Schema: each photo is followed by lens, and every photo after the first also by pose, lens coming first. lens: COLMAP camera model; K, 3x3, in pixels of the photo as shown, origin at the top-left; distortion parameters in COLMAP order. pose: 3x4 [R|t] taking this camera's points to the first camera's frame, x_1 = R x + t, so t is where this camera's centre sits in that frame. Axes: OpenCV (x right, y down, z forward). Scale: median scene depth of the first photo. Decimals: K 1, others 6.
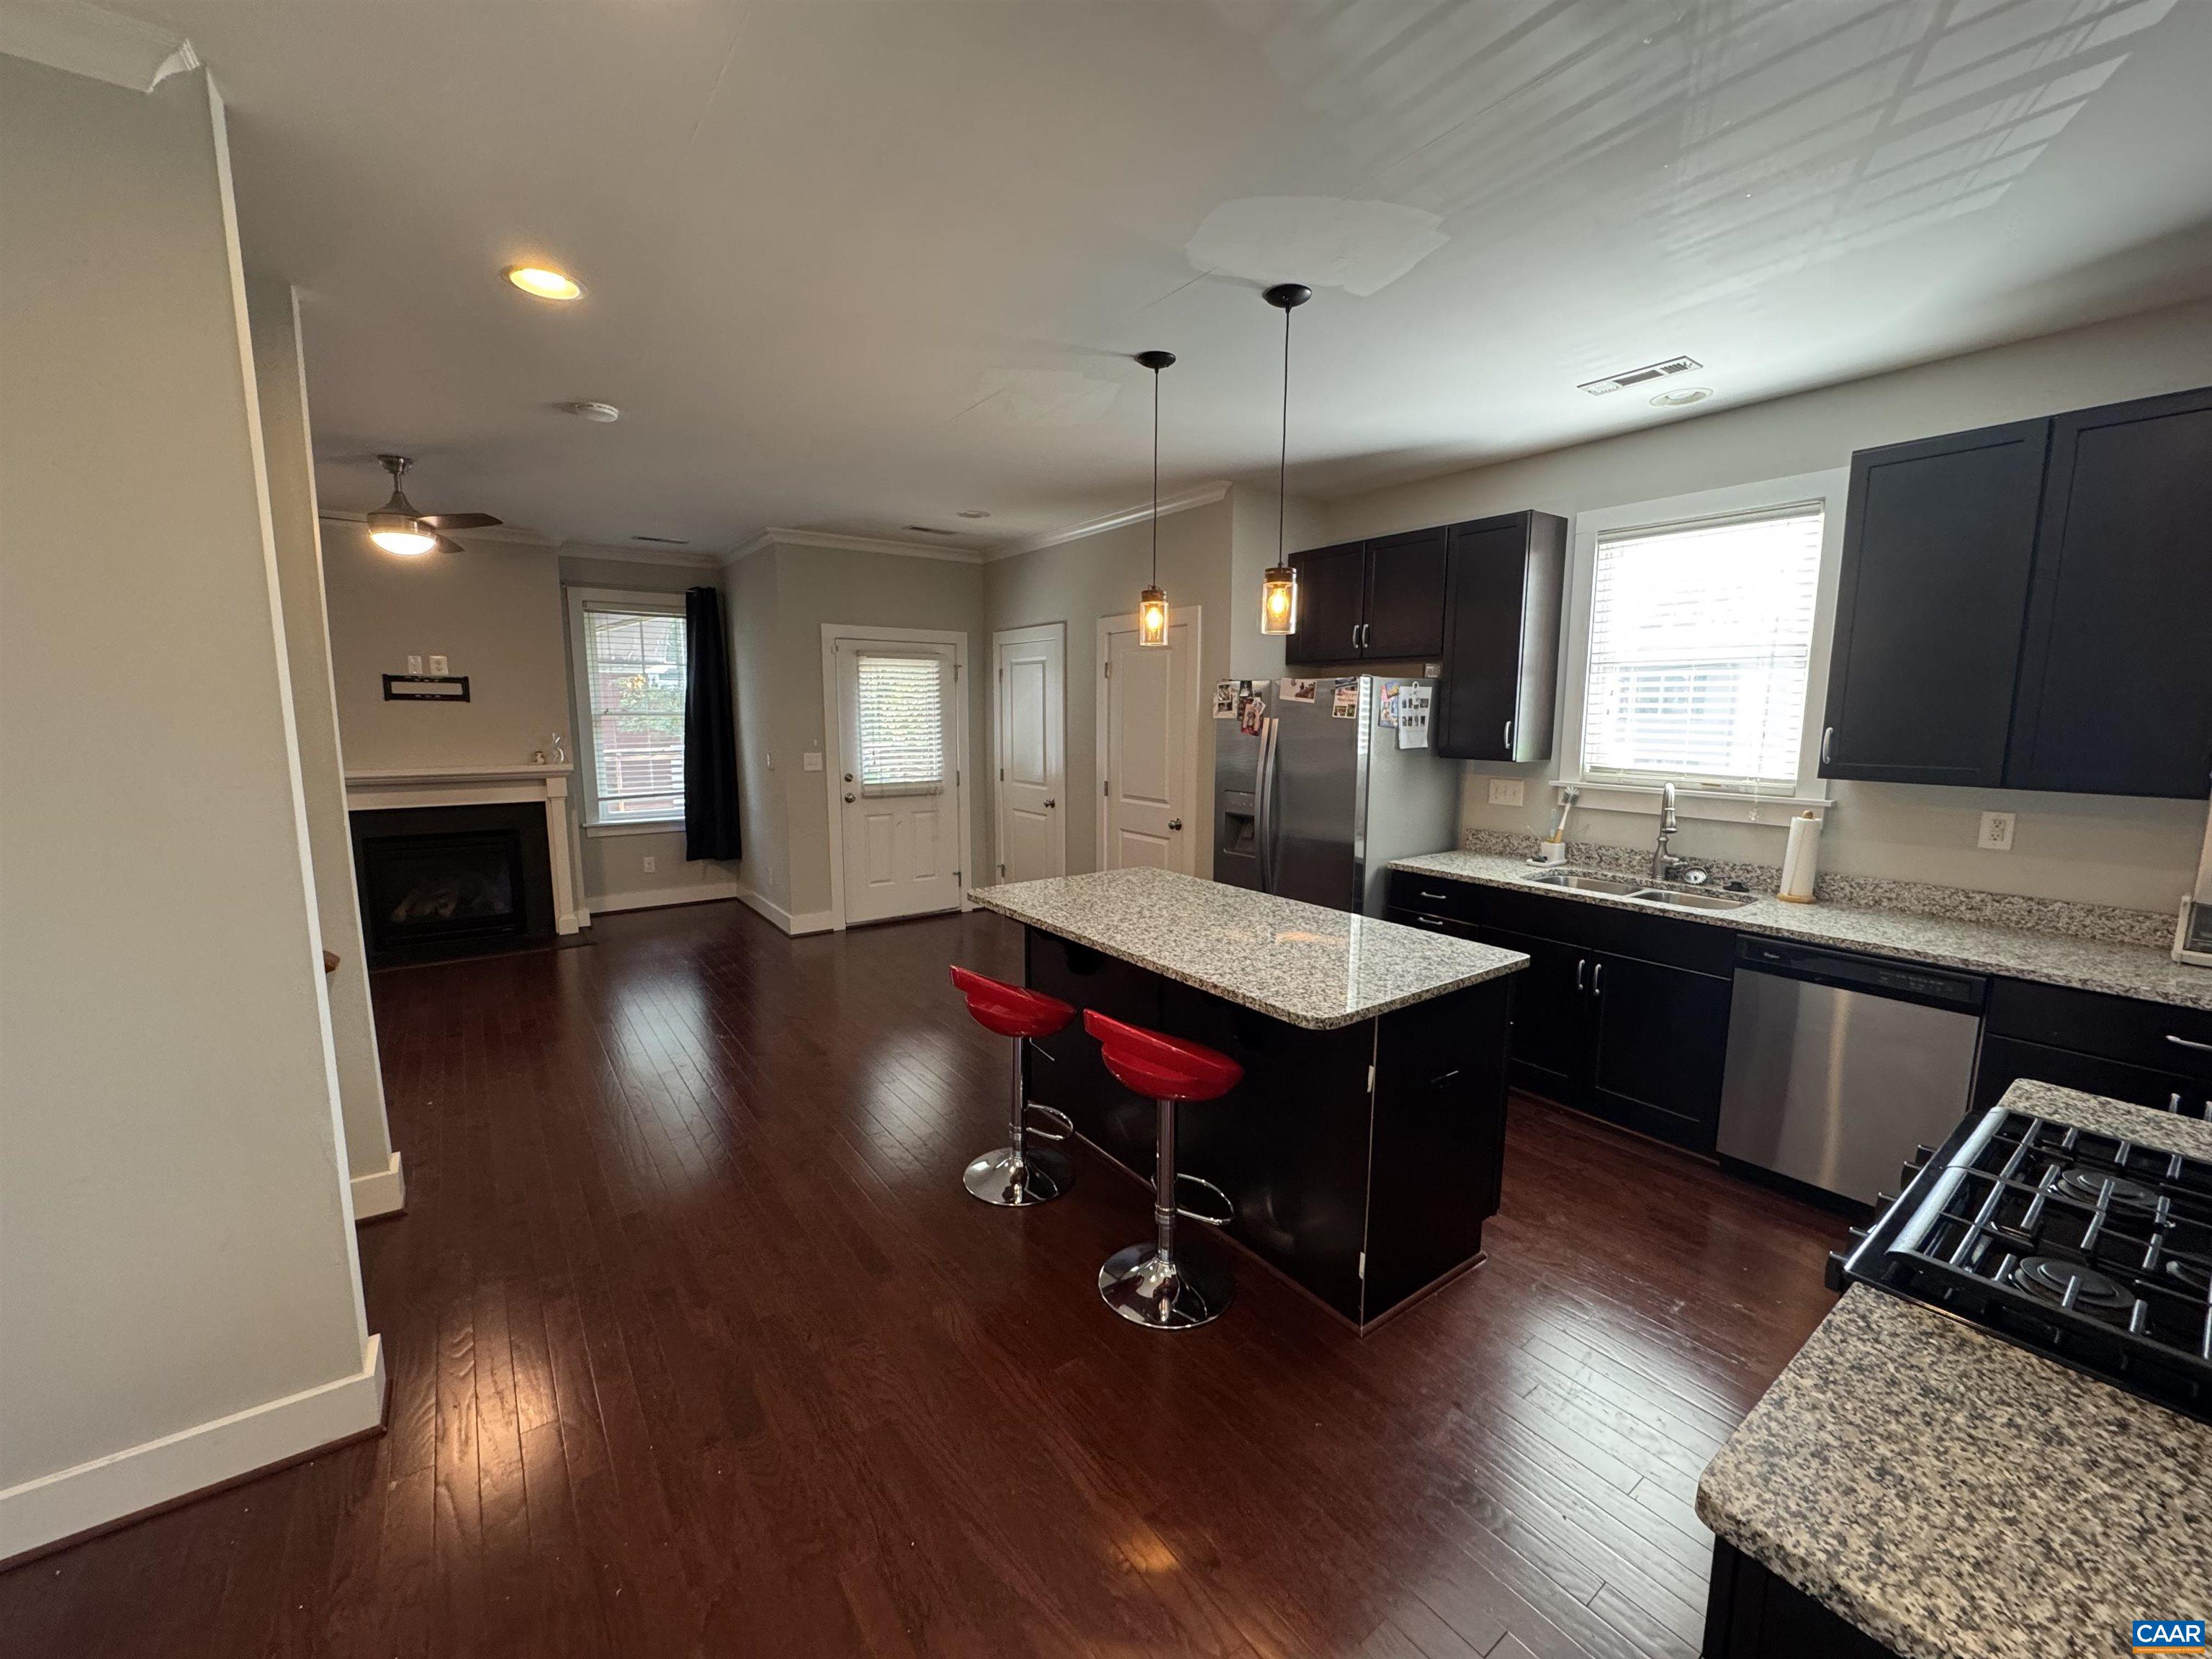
lens RADIAL K [[878.1, 0, 1106.8], [0, 878.1, 831.3], [0, 0, 1]] dist [-0.003099, 0.000604]
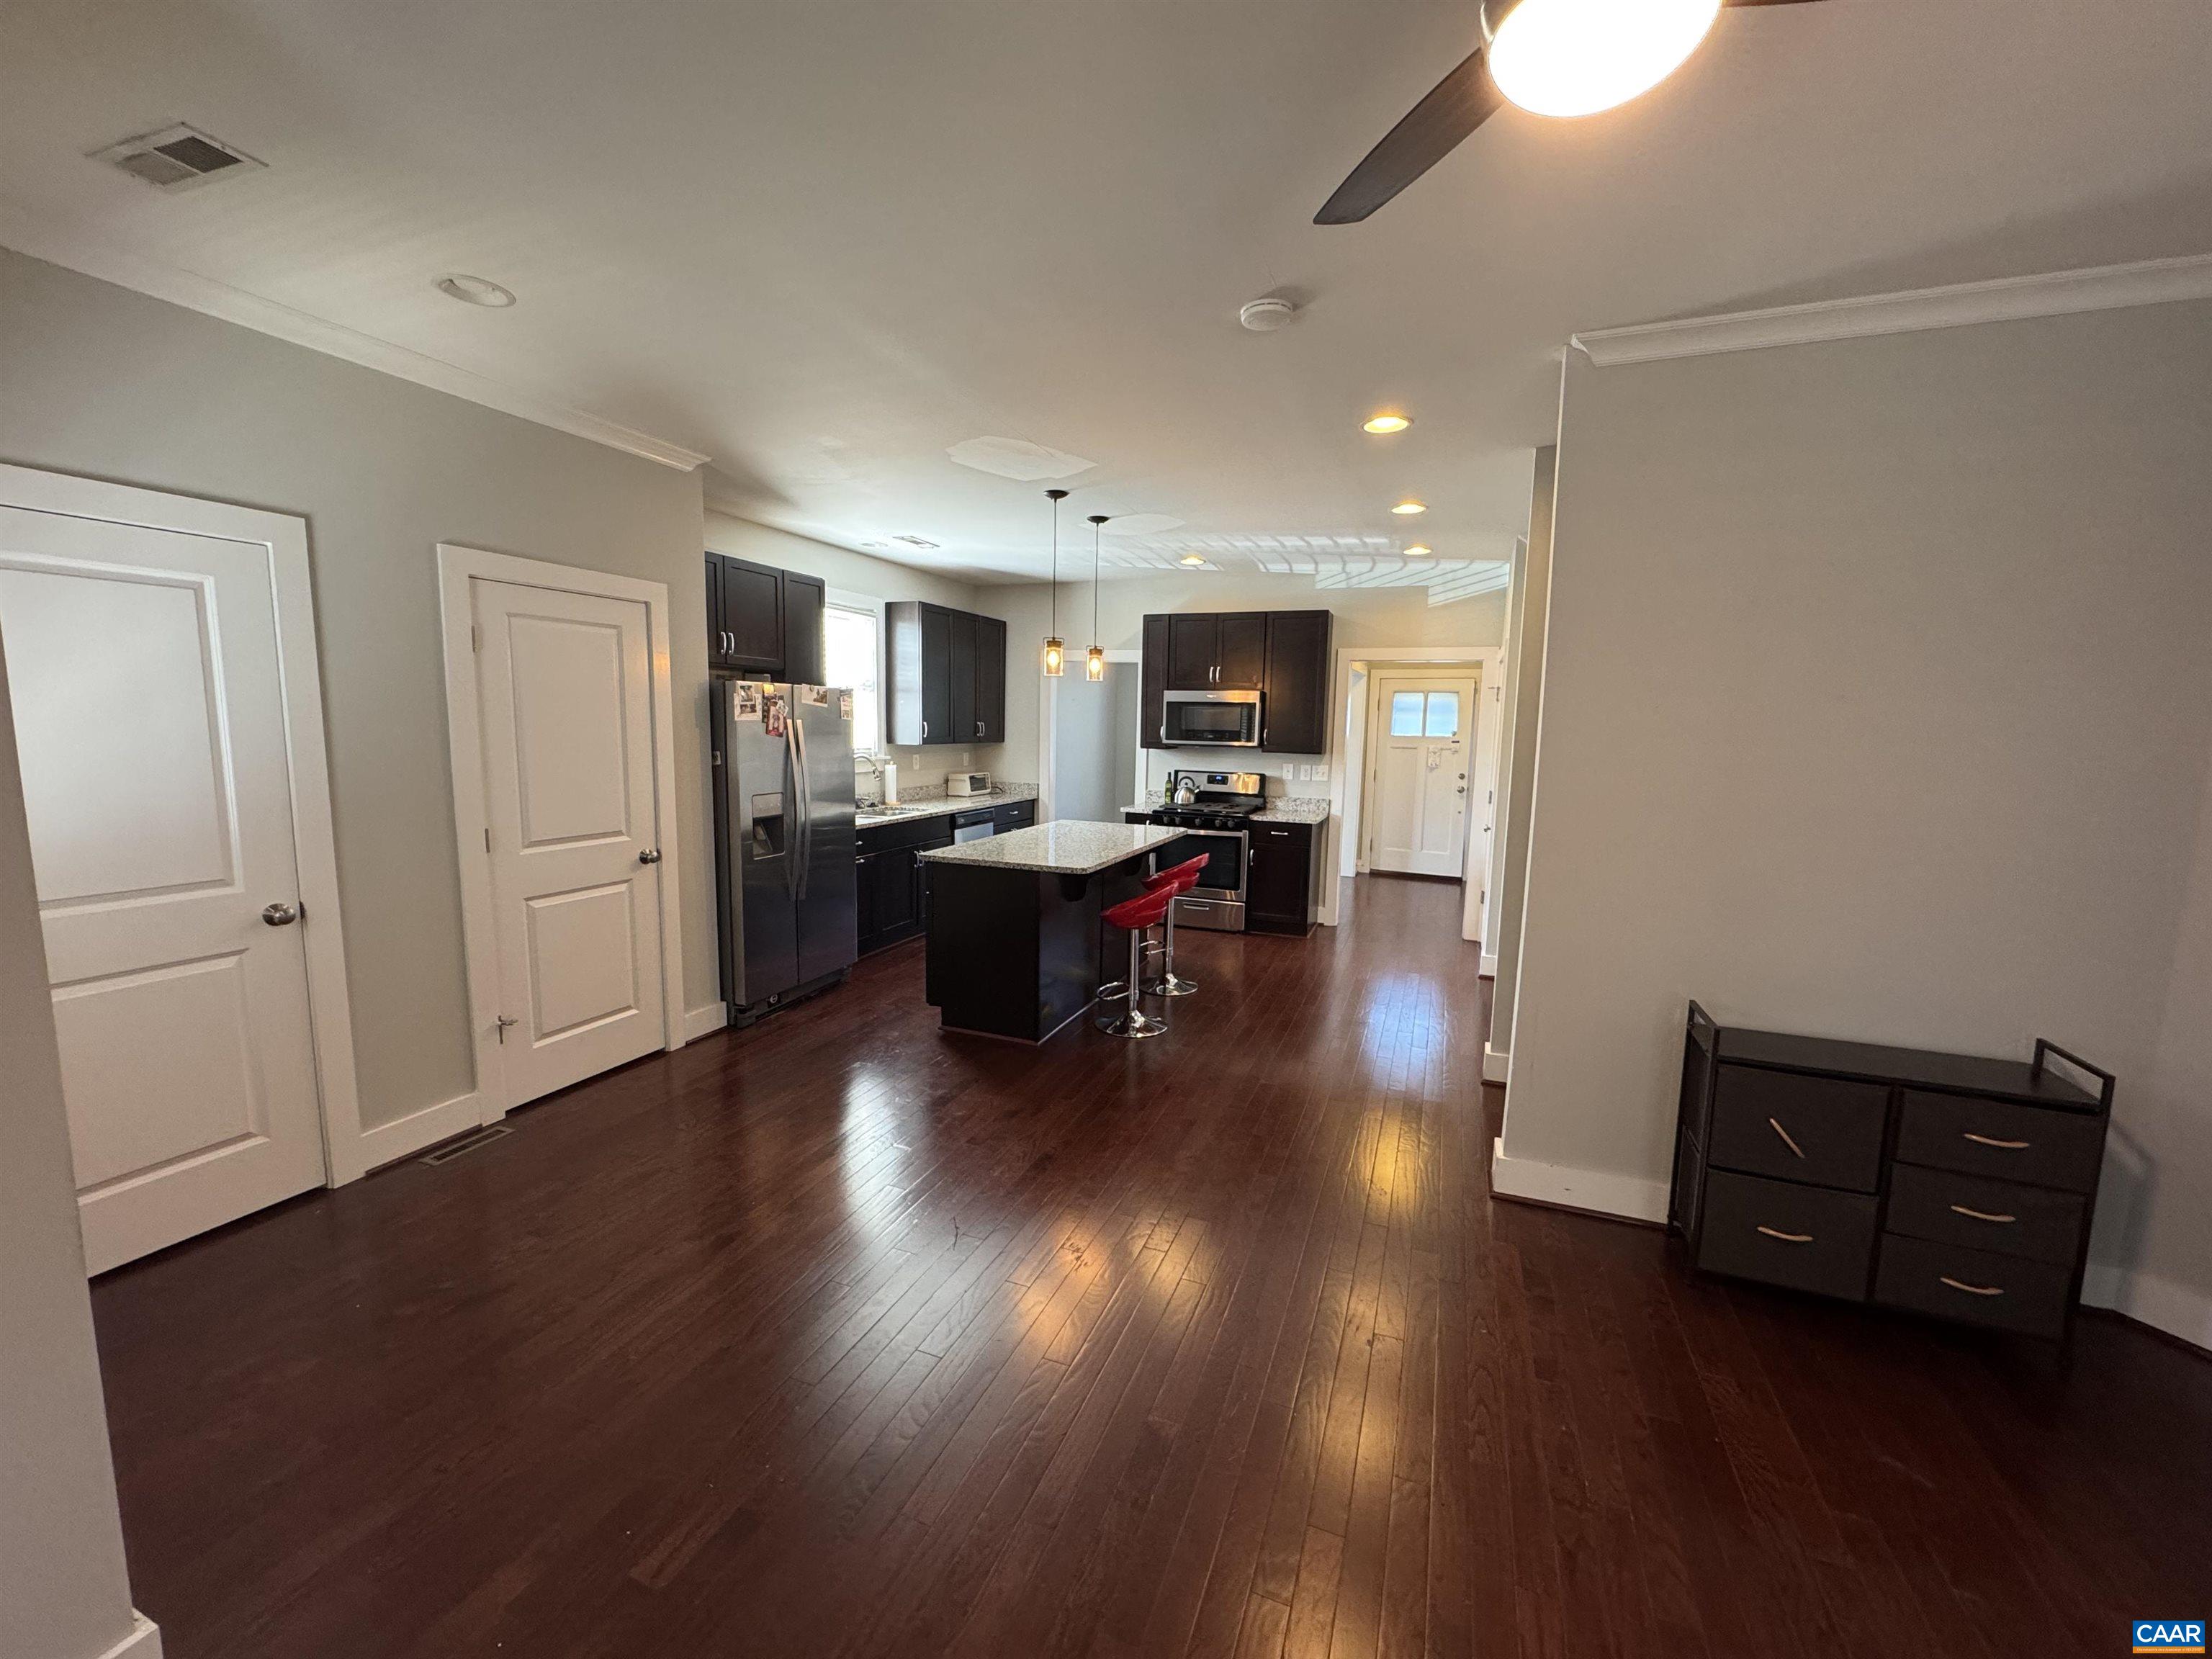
lens RADIAL K [[878.1, 0, 1112.6], [0, 878.1, 824.9], [0, 0, 1]] dist [-0.003099, 0.000604]
pose [[-0.533619, -0.119535, 0.837235, -0.706346], [0.091363, 0.976020, 0.197581, -0.136158], [-0.840776, 0.181925, -0.509902, 0.937274]]
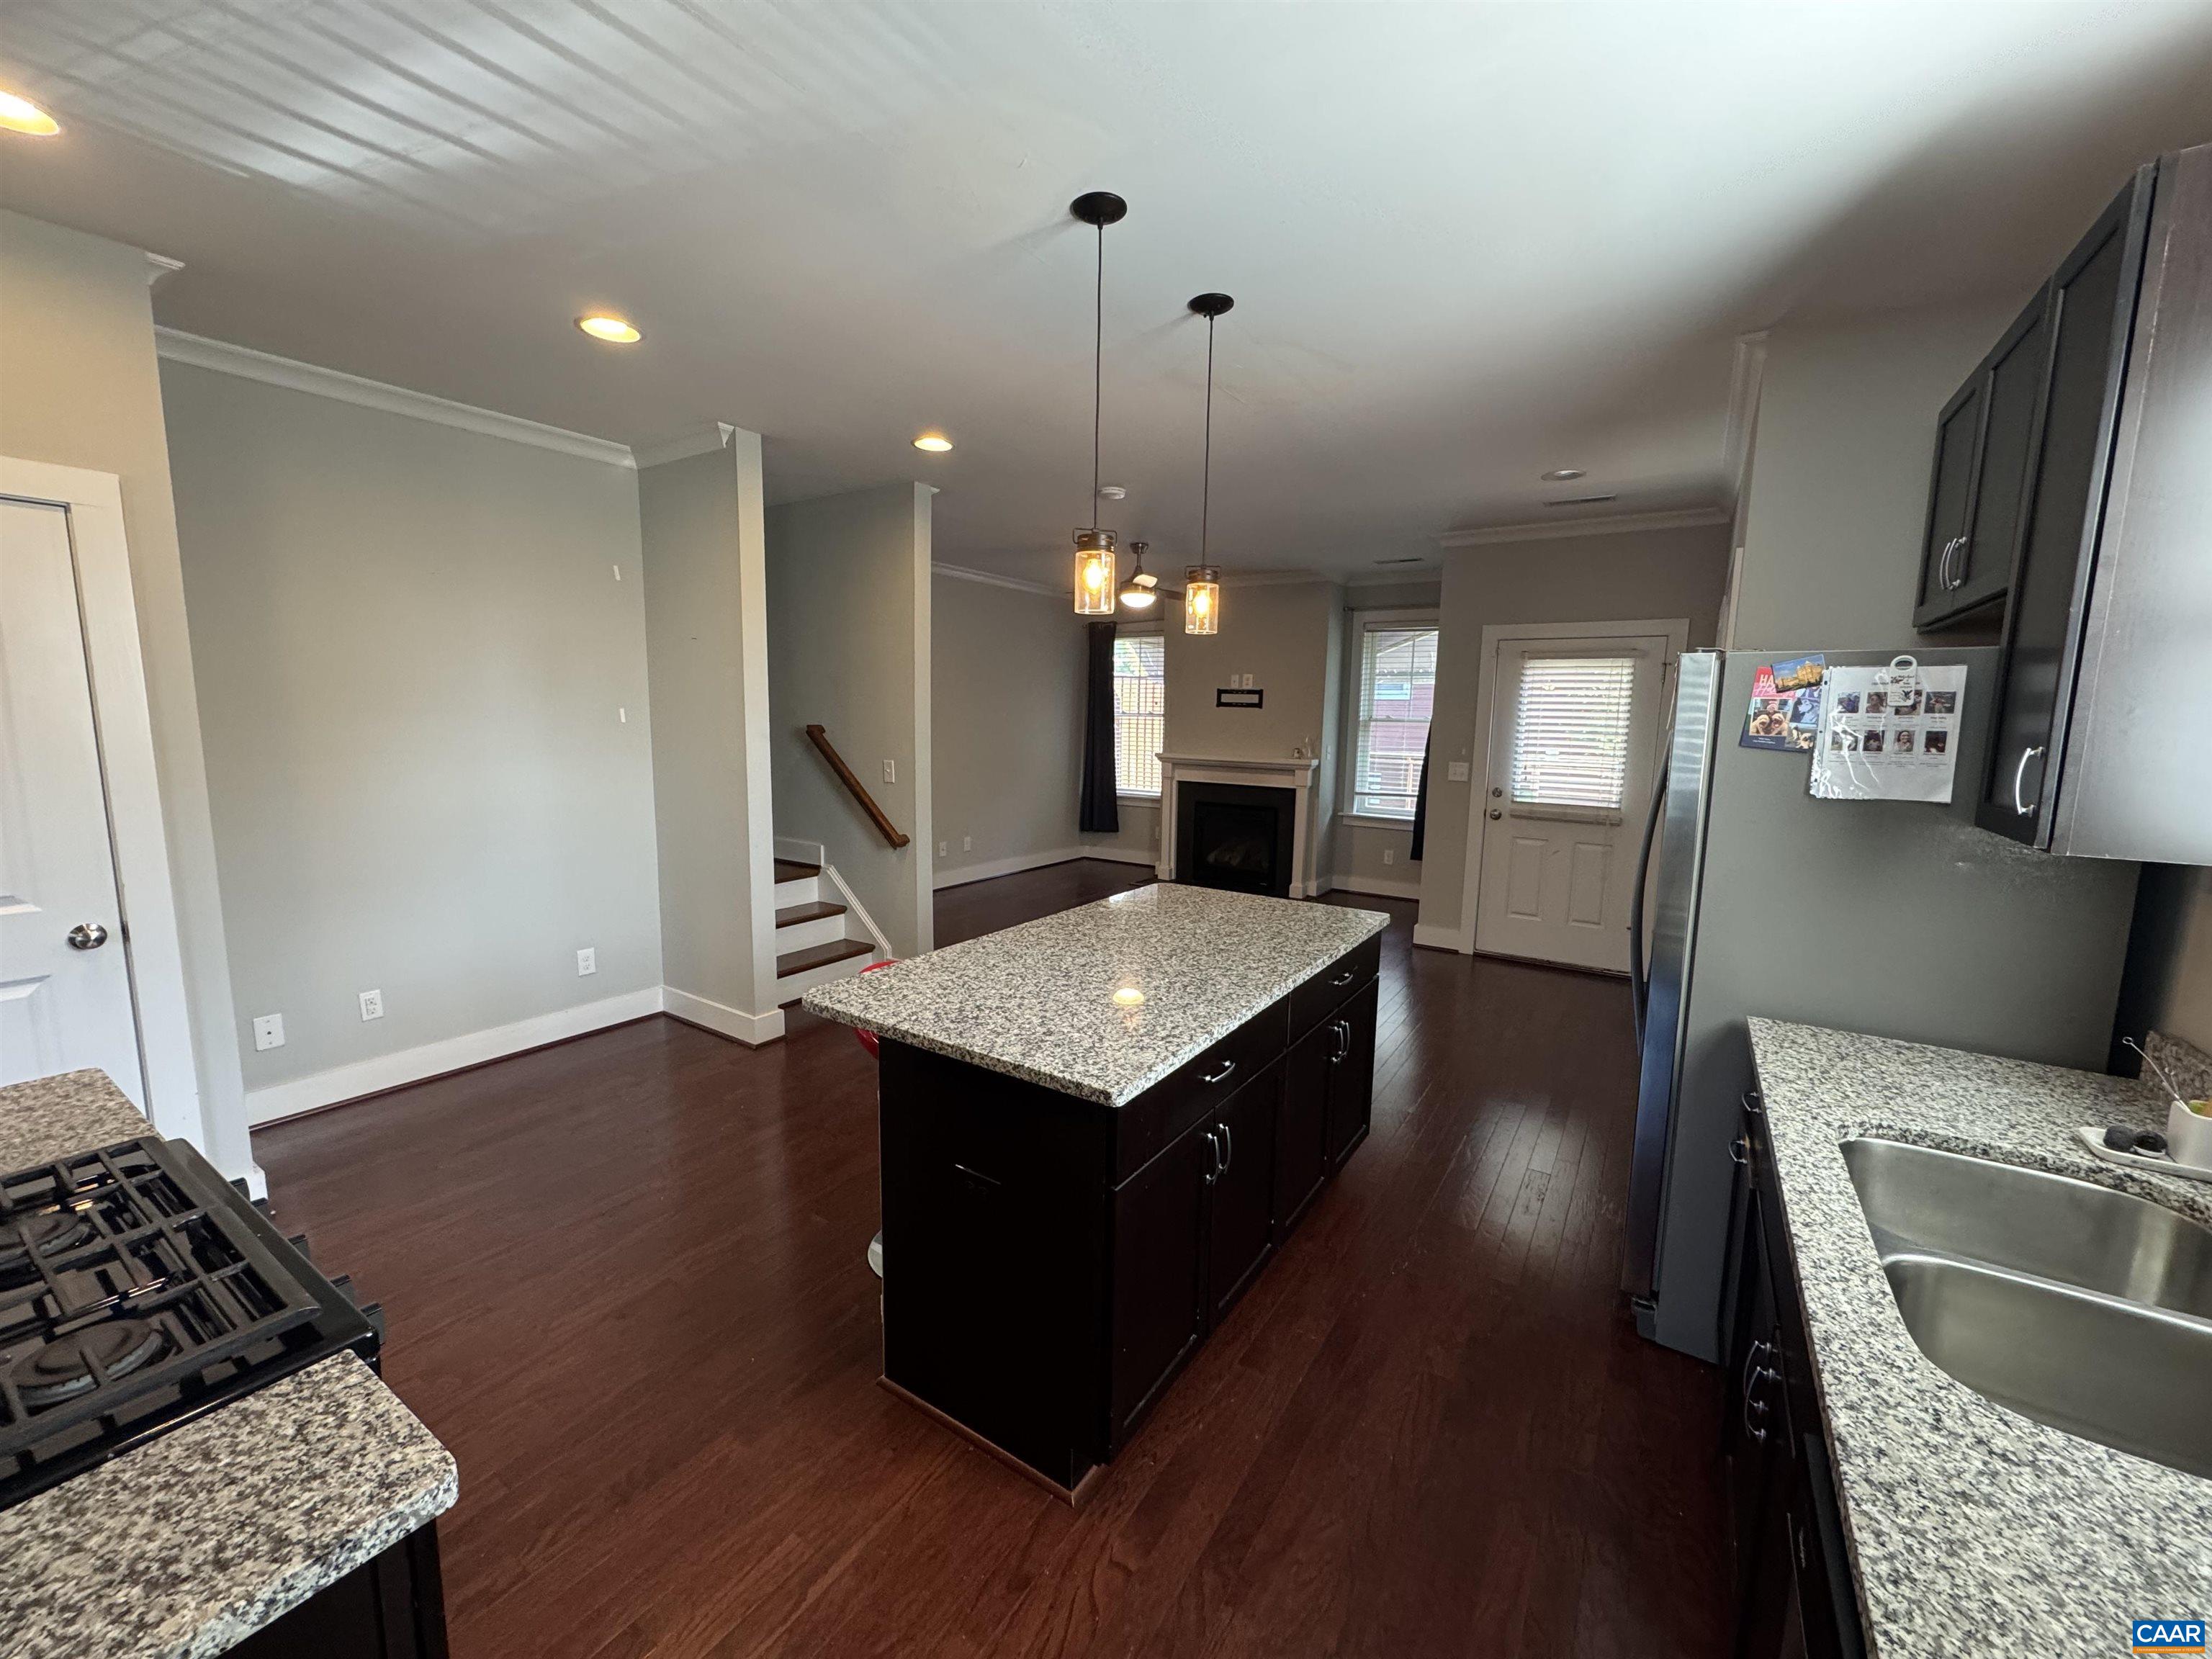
lens RADIAL K [[878.1, 0, 1105.5], [0, 878.1, 824.3], [0, 0, 1]] dist [-0.003099, 0.000604]
pose [[0.347313, 0.122776, -0.929677, 0.466235], [-0.147303, 0.986227, 0.075215, -0.041409], [0.926108, 0.110821, 0.360615, 0.335117]]
